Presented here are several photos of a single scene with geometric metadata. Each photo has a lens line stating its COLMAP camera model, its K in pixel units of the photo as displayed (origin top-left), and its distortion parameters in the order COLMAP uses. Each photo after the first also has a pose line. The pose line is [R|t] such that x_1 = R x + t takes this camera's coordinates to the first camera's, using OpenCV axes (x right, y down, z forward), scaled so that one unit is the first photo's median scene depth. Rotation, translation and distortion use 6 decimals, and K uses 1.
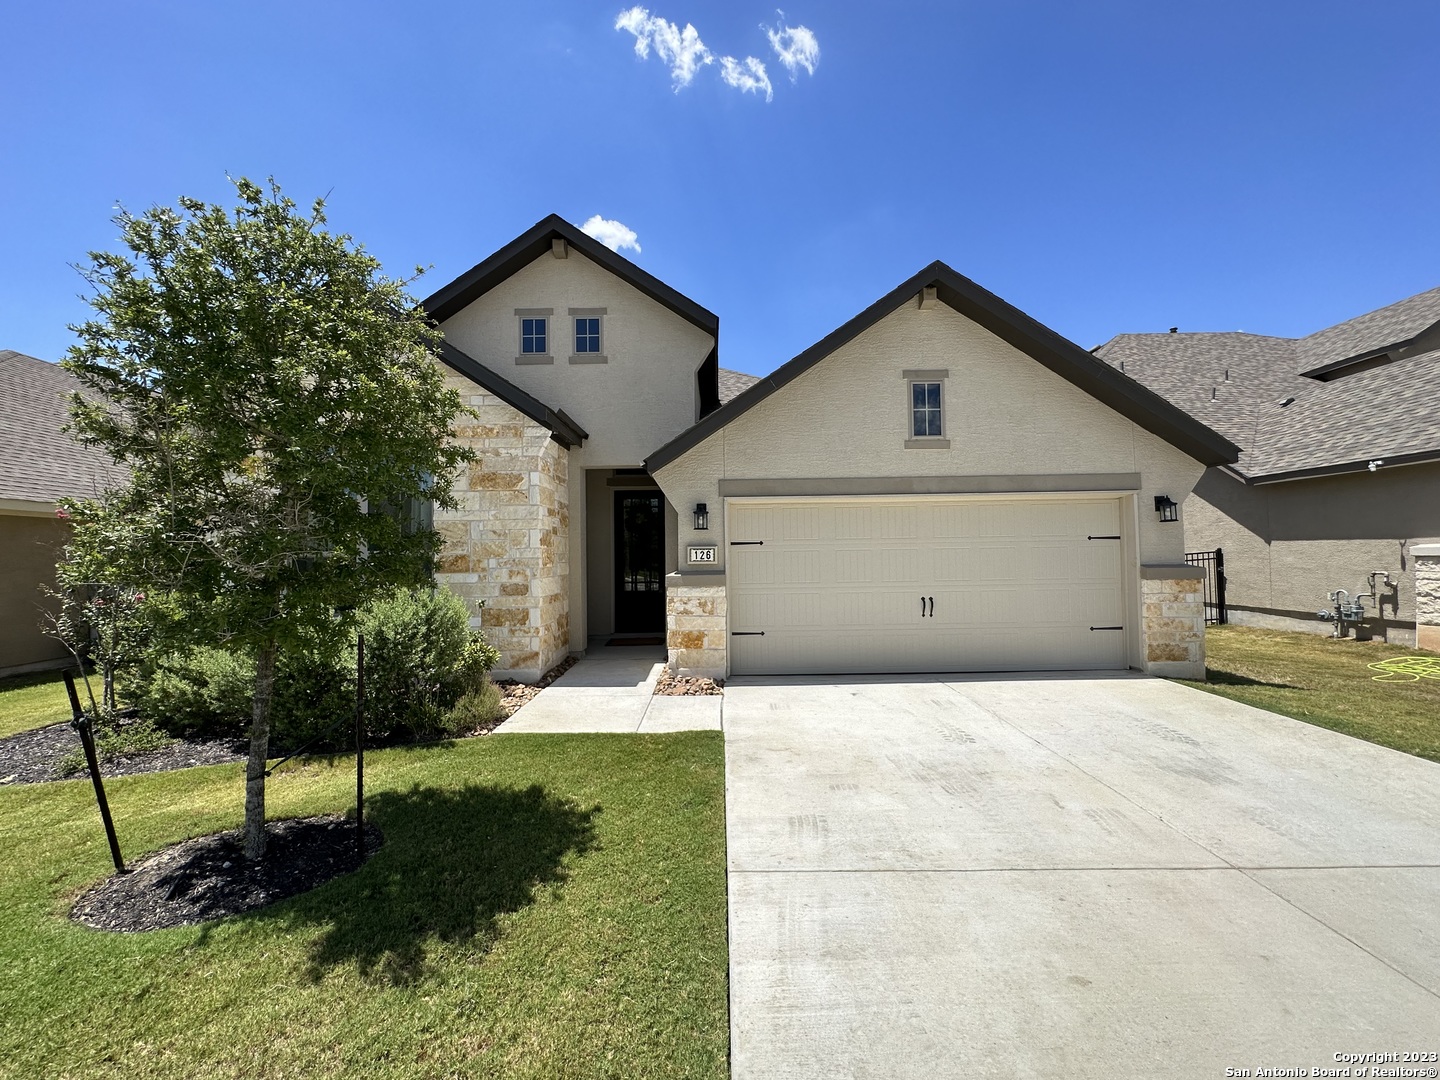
lens RADIAL K [[577.1, 0, 723.8], [0, 577.1, 536.2], [0, 0, 1]] dist [-0.002109, 0.001200]
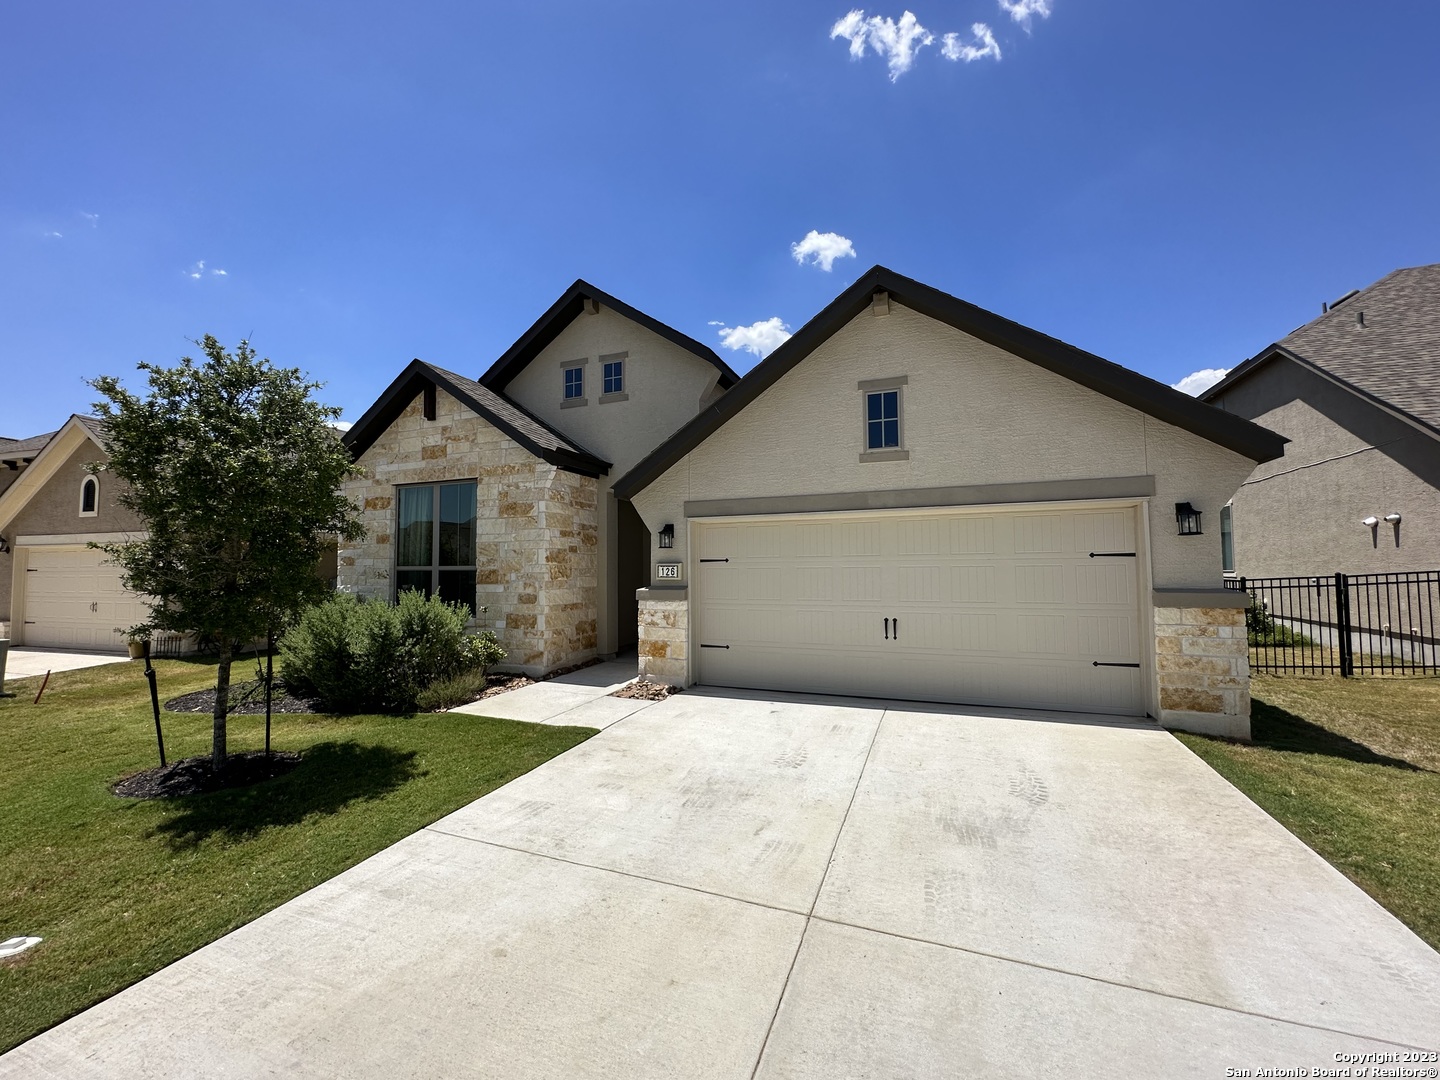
lens RADIAL K [[577.1, 0, 722.5], [0, 577.1, 539.9], [0, 0, 1]] dist [-0.002109, 0.001200]
pose [[0.929808, -0.011358, -0.367870, 0.462647], [0.008263, 0.999916, -0.009986, -0.015808], [0.367953, 0.006246, 0.929824, 0.023052]]
